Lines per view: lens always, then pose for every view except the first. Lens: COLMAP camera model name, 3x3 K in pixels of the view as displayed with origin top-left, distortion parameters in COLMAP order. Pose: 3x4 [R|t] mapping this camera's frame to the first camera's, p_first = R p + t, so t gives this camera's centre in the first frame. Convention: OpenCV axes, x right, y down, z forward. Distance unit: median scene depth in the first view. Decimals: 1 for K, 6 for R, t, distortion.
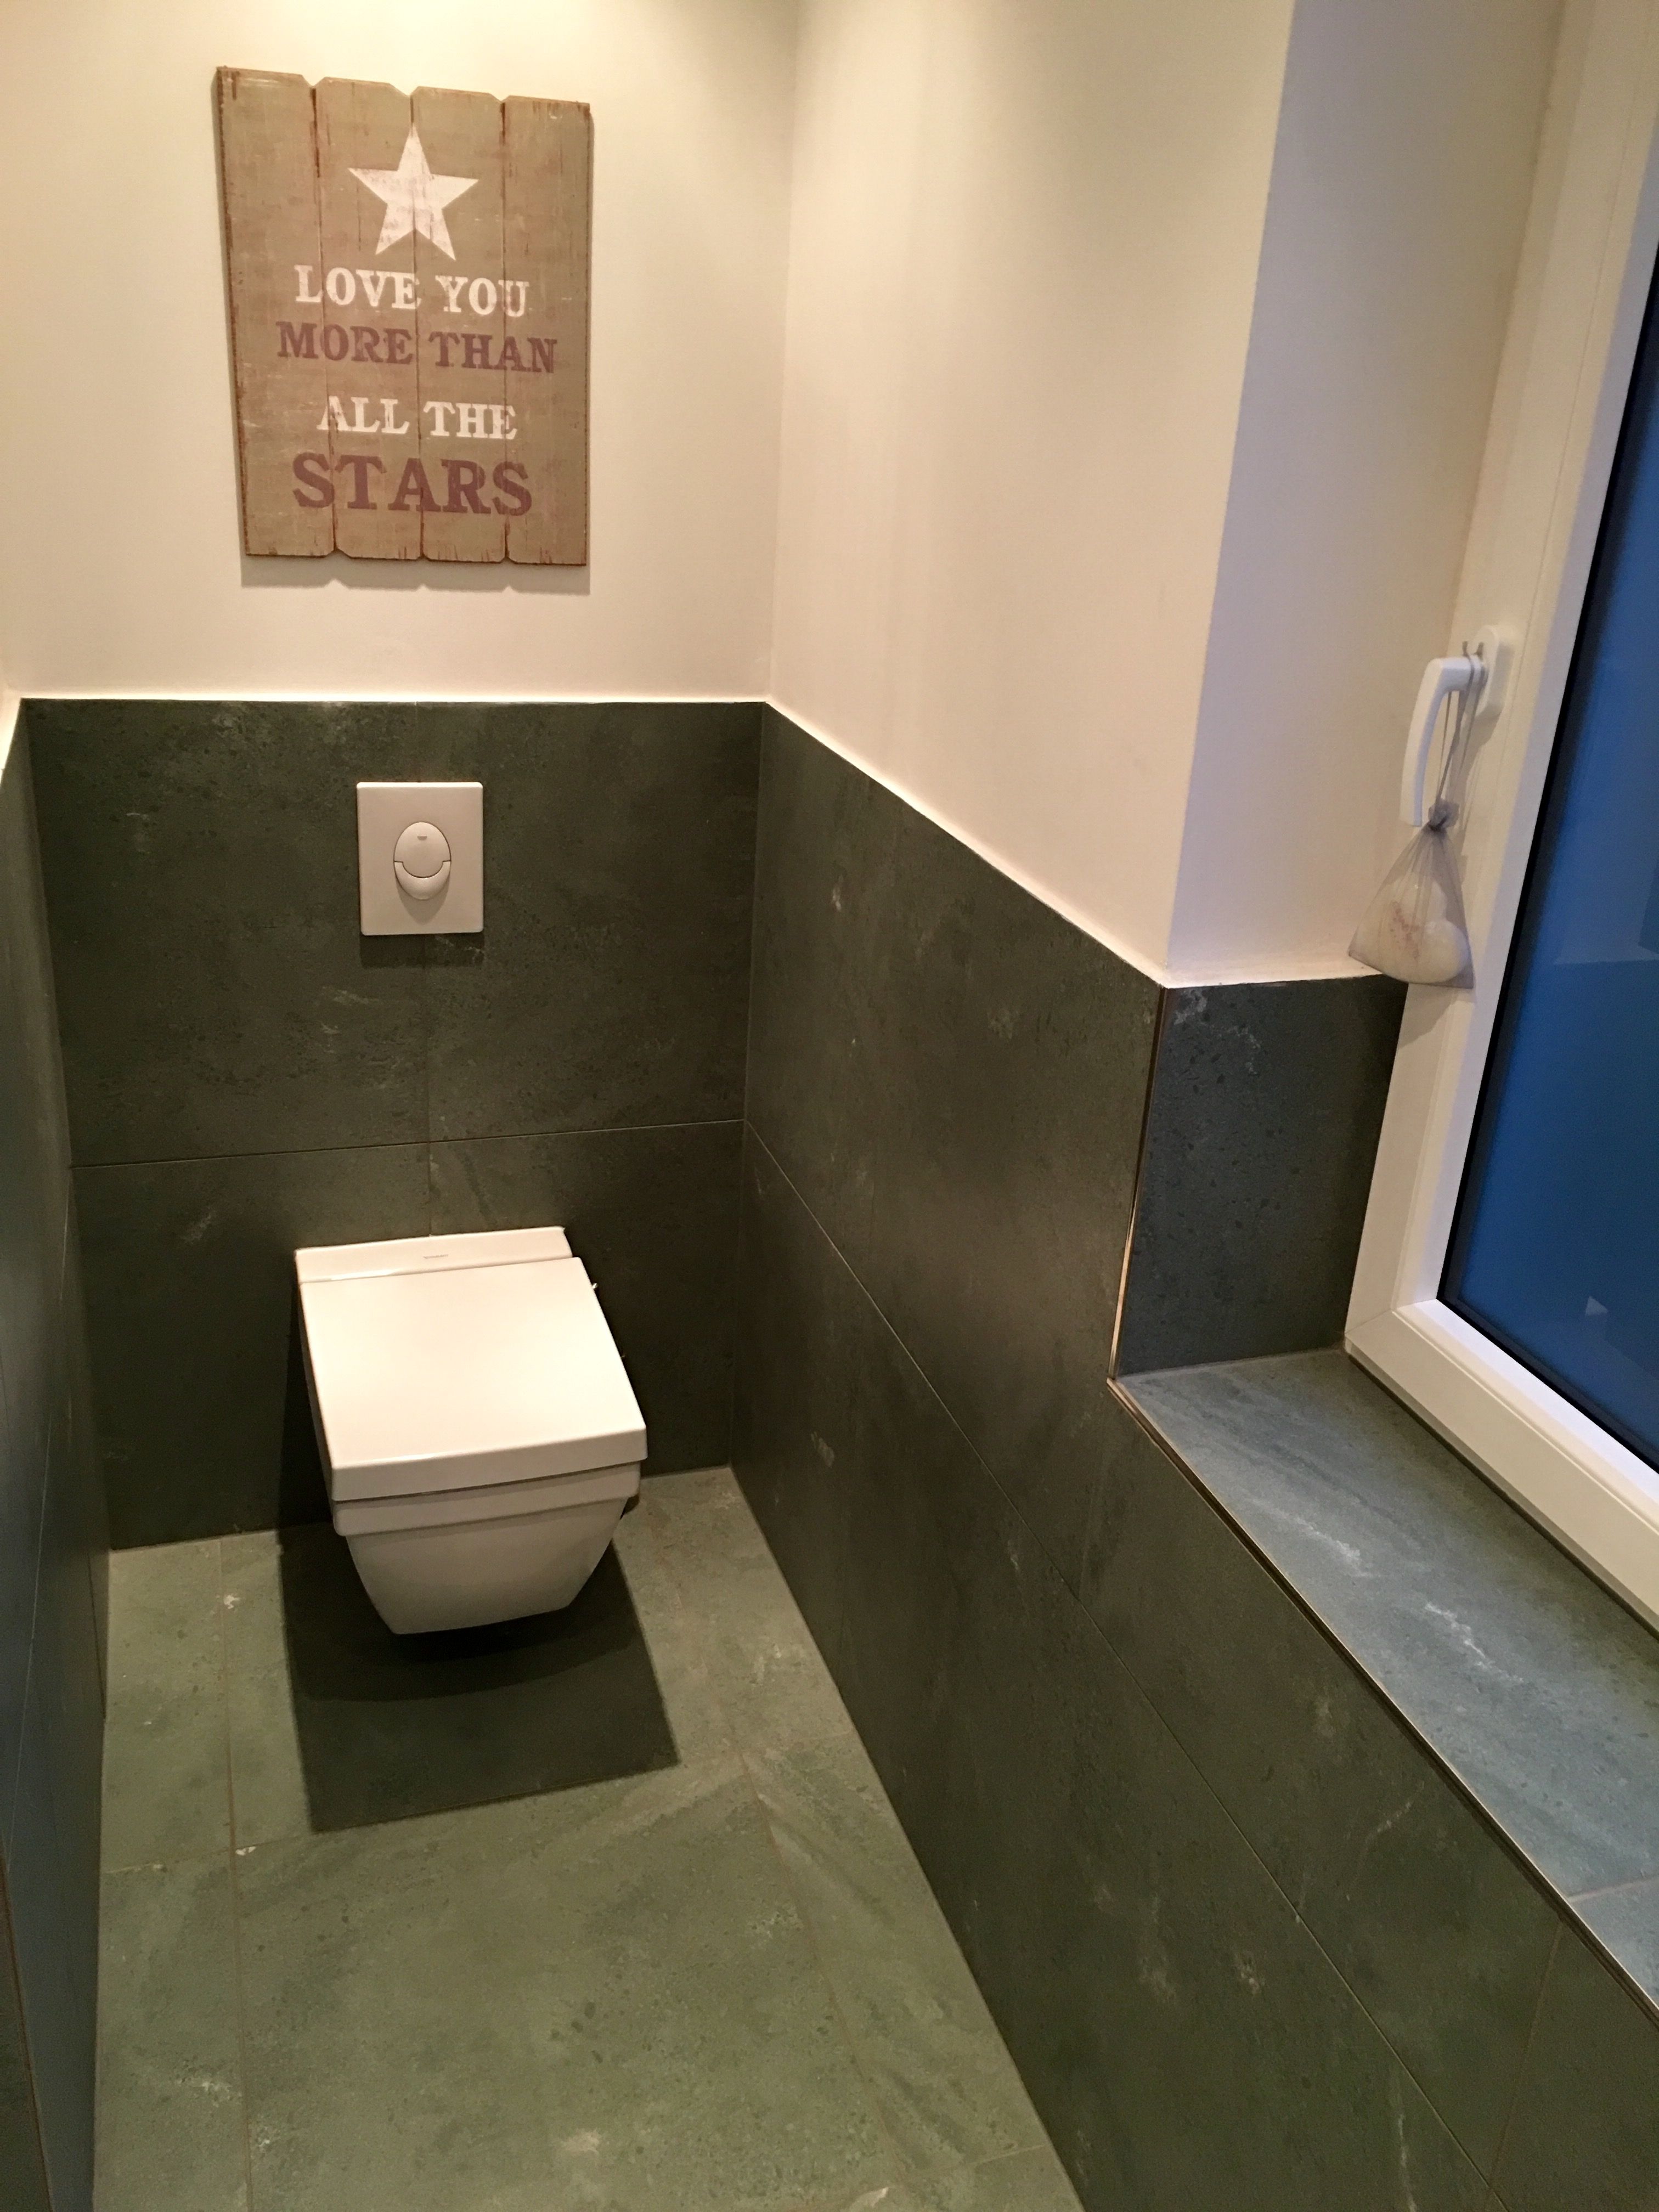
lens RADIAL K [[1866.7, 0, 832.0], [0, 1866.7, 1112.5], [0, 0, 1]] dist [0.043810, -0.033756]
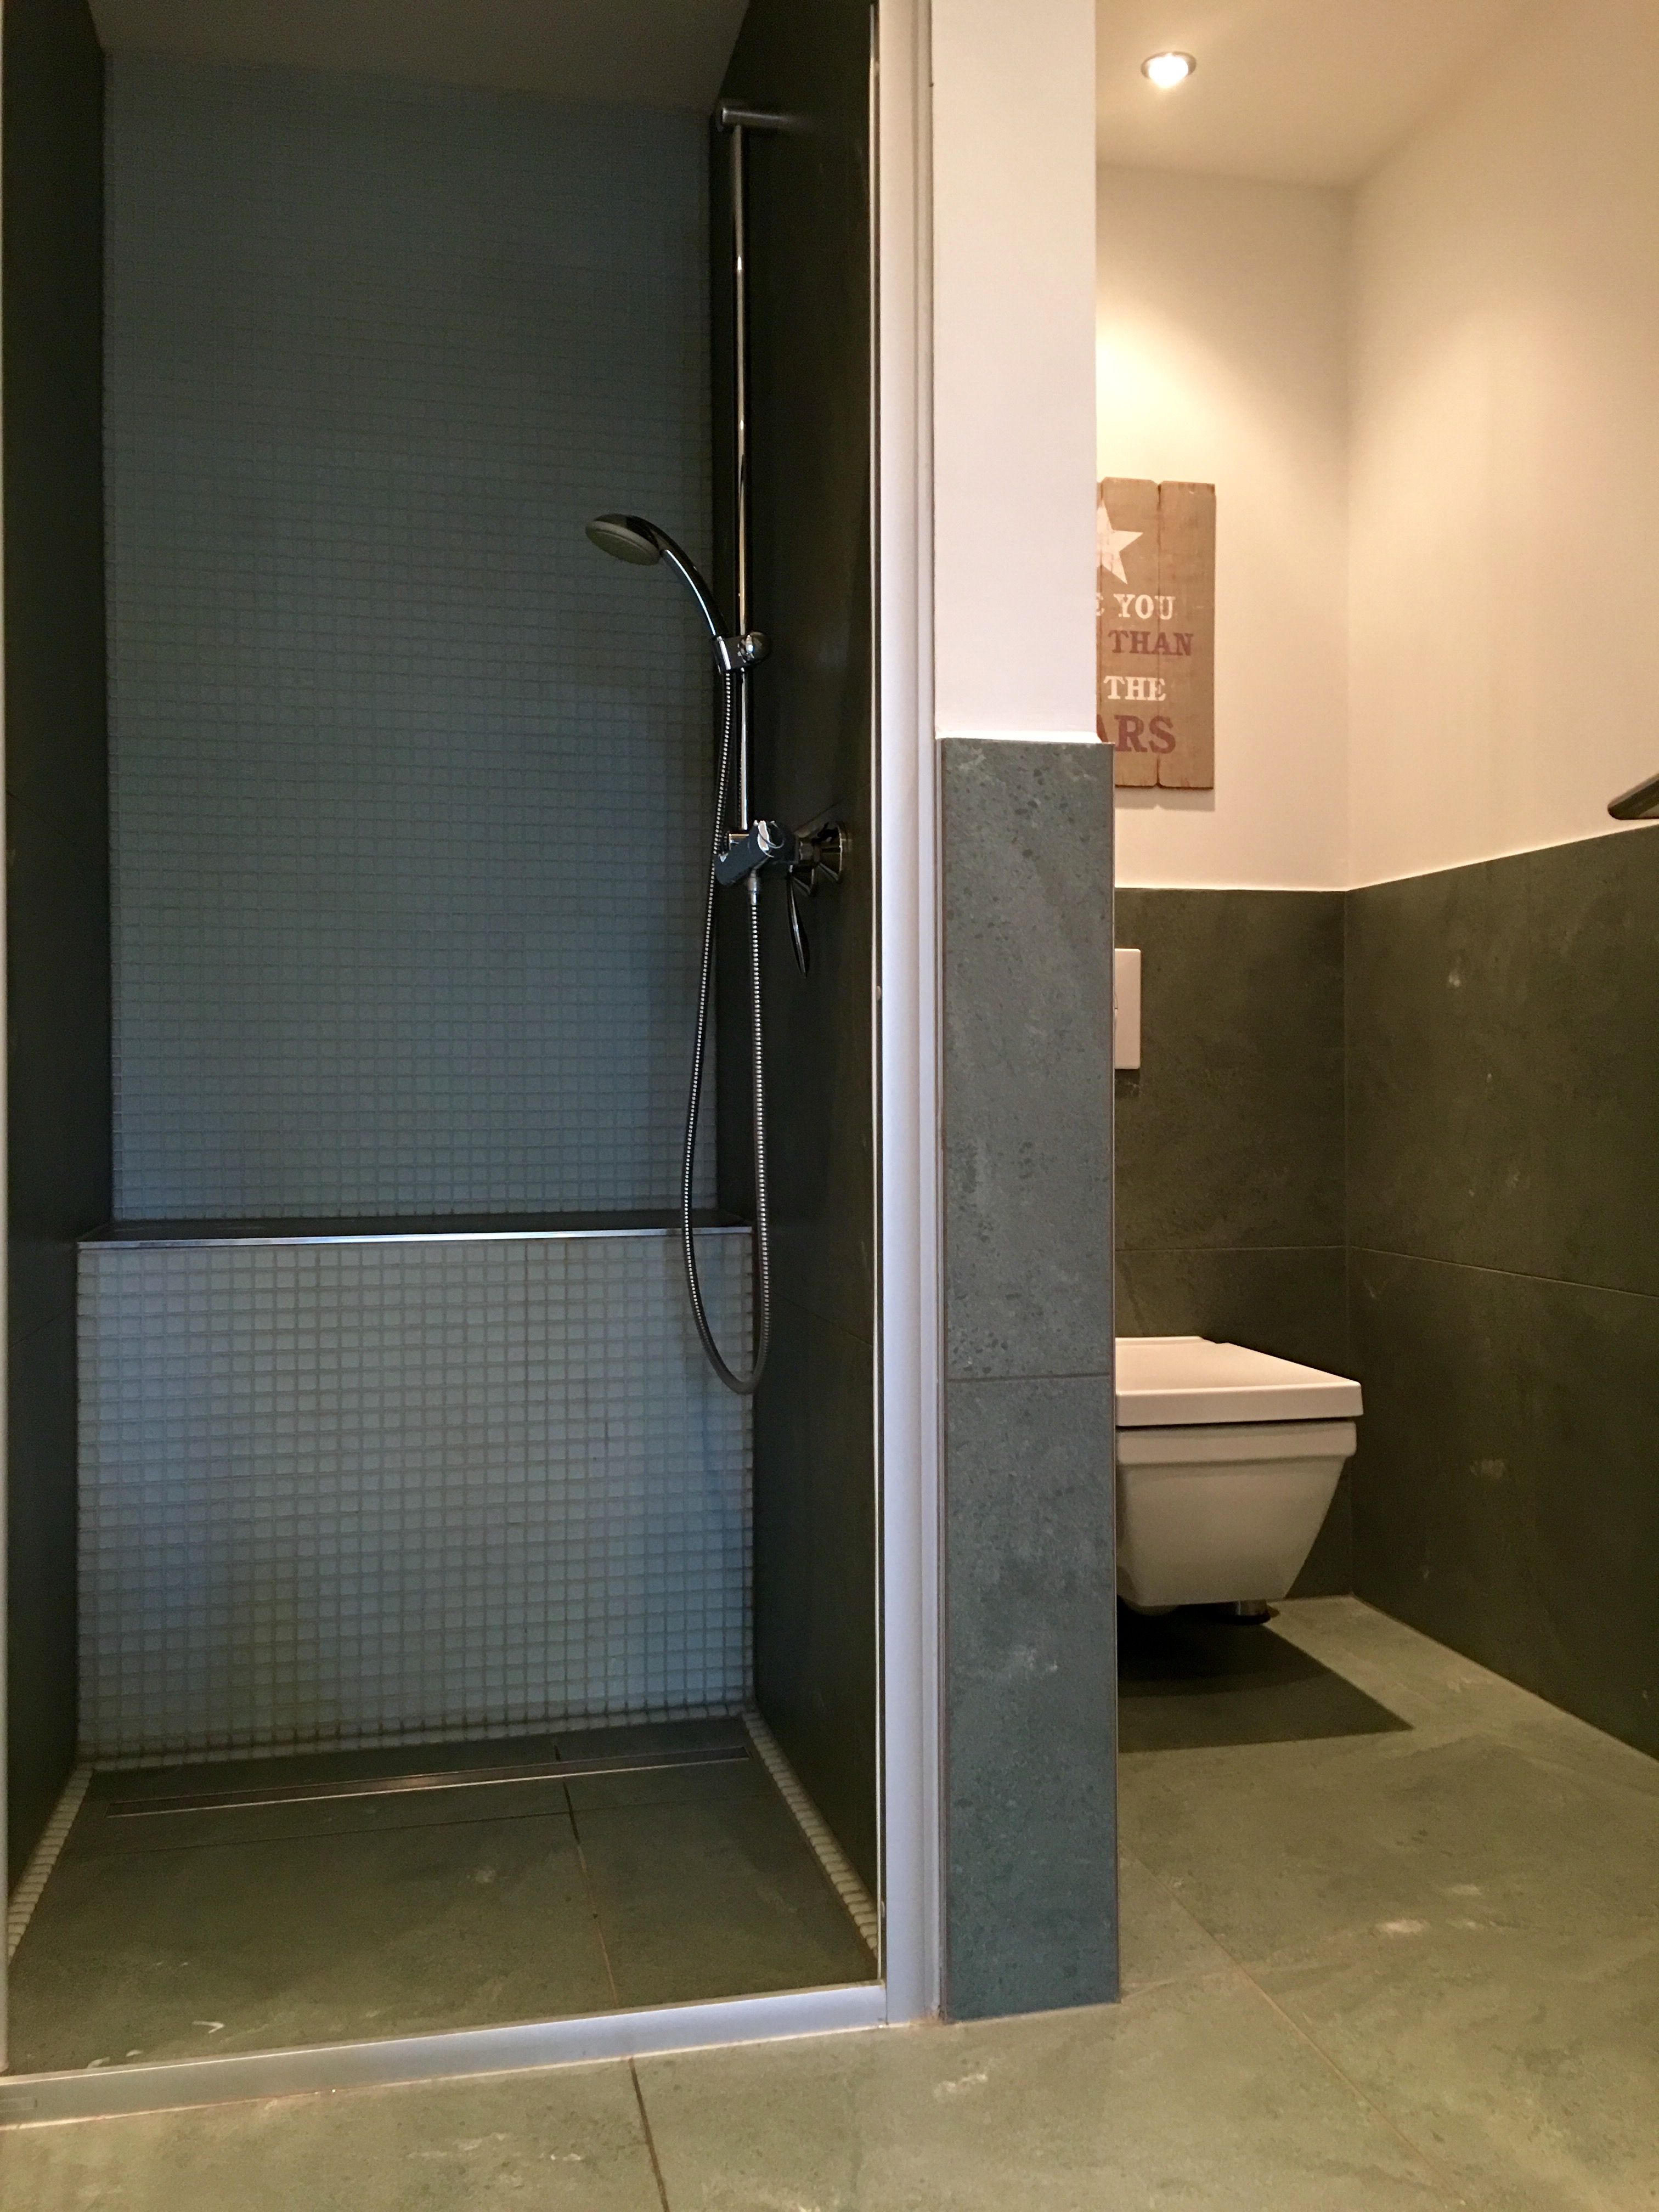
lens RADIAL K [[1866.7, 0, 819.7], [0, 1866.7, 1091.7], [0, 0, 1]] dist [0.043810, -0.033756]
pose [[0.991827, -0.067227, -0.108443, -0.294104], [0.020183, 0.921897, -0.386909, 0.443450], [0.125984, 0.381558, 0.915719, -0.191460]]
